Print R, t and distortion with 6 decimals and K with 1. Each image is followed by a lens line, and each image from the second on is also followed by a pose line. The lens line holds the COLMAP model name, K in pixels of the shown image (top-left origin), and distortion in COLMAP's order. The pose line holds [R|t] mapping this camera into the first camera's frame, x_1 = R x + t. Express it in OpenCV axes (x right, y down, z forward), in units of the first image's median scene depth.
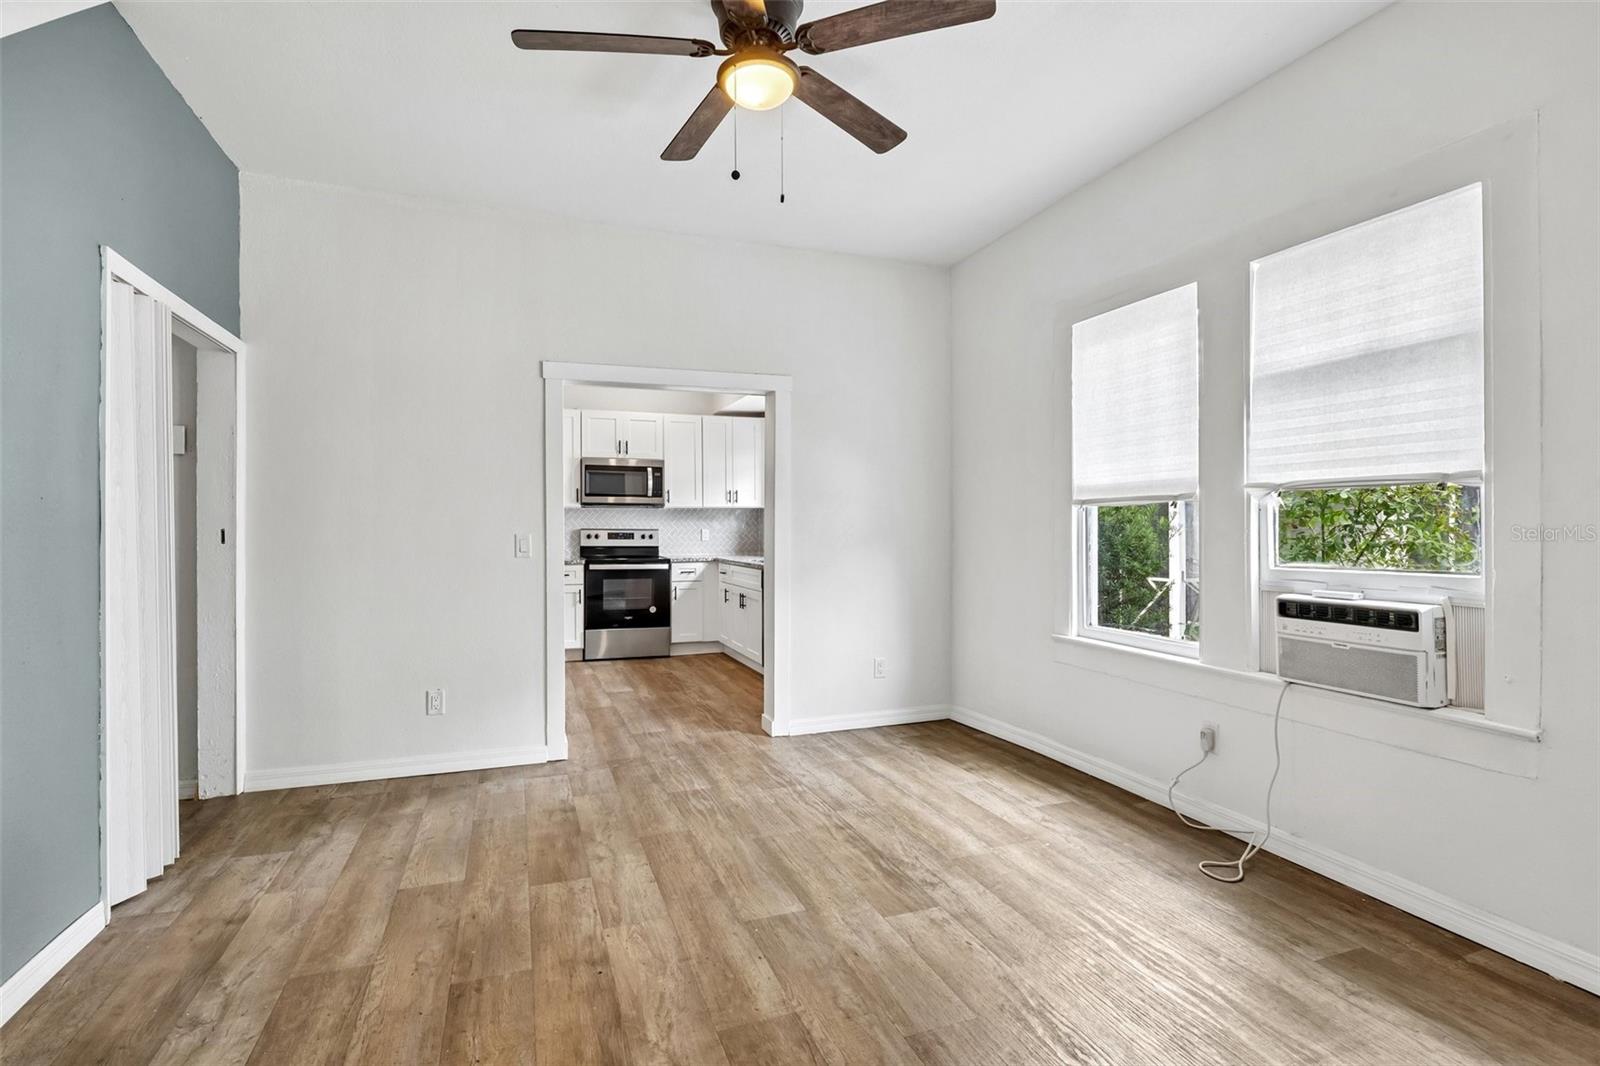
lens RADIAL K [[767.3, 0, 806.2], [0, 767.3, 527.8], [0, 0, 1]] dist [-0.000768, 0.000795]
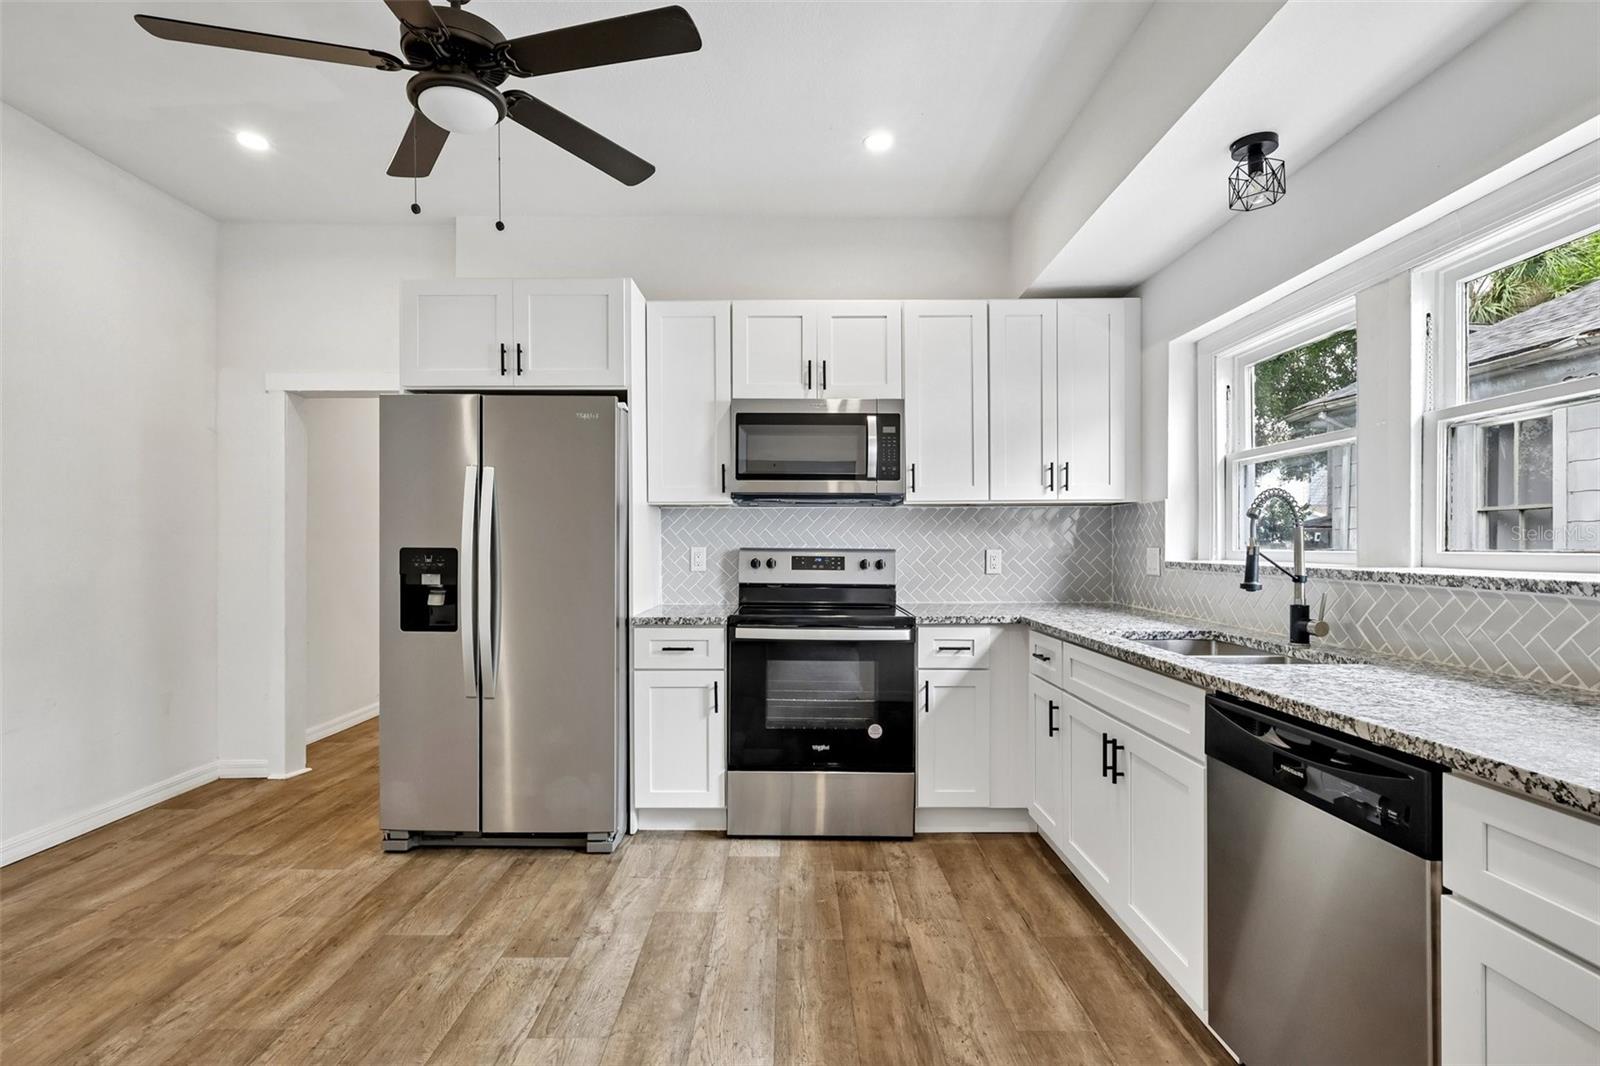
lens RADIAL K [[767.3, 0, 805.1], [0, 767.3, 548.6], [0, 0, 1]] dist [-0.000768, 0.000795]
pose [[0.938030, 0.002954, -0.346541, -0.178613], [-0.003007, 0.999995, 0.000385, 0.002441], [0.346541, 0.000681, 0.938035, 1.202062]]
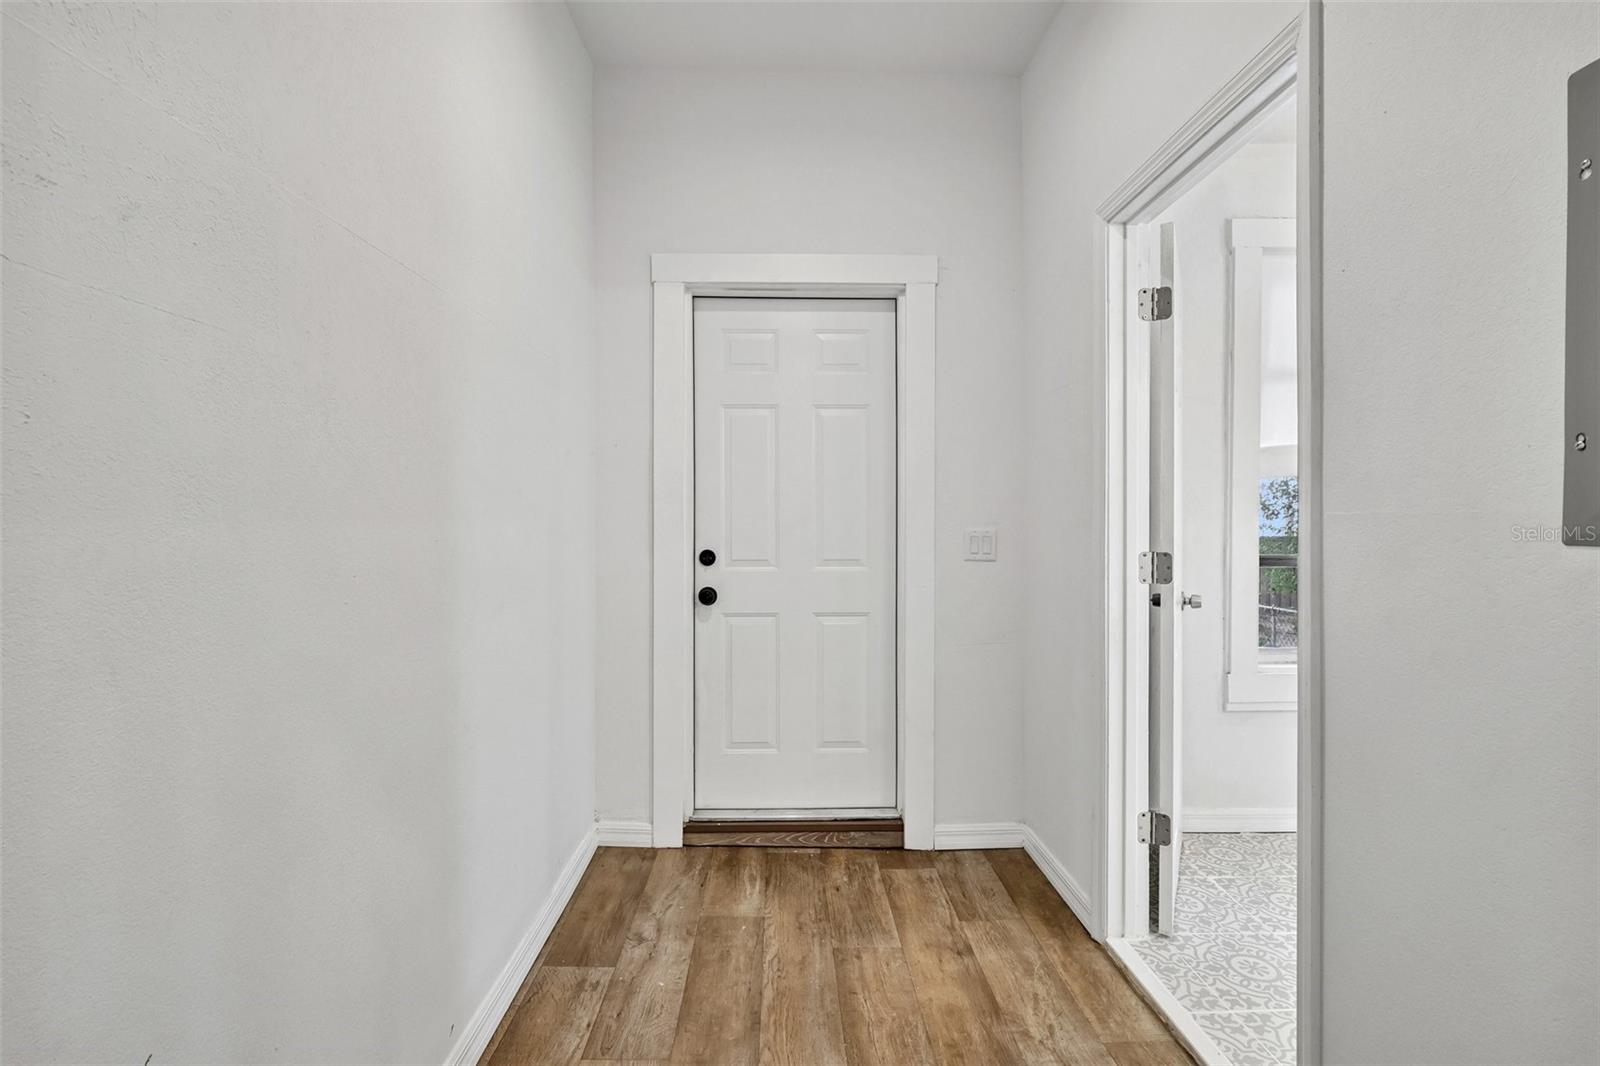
lens RADIAL K [[767.3, 0, 812.9], [0, 767.3, 529.8], [0, 0, 1]] dist [-0.000768, 0.000795]
pose [[0.949268, -0.000175, -0.314468, -0.936899], [-0.001429, 0.999987, -0.004872, 0.001248], [0.314464, 0.005074, 0.949256, 1.338674]]
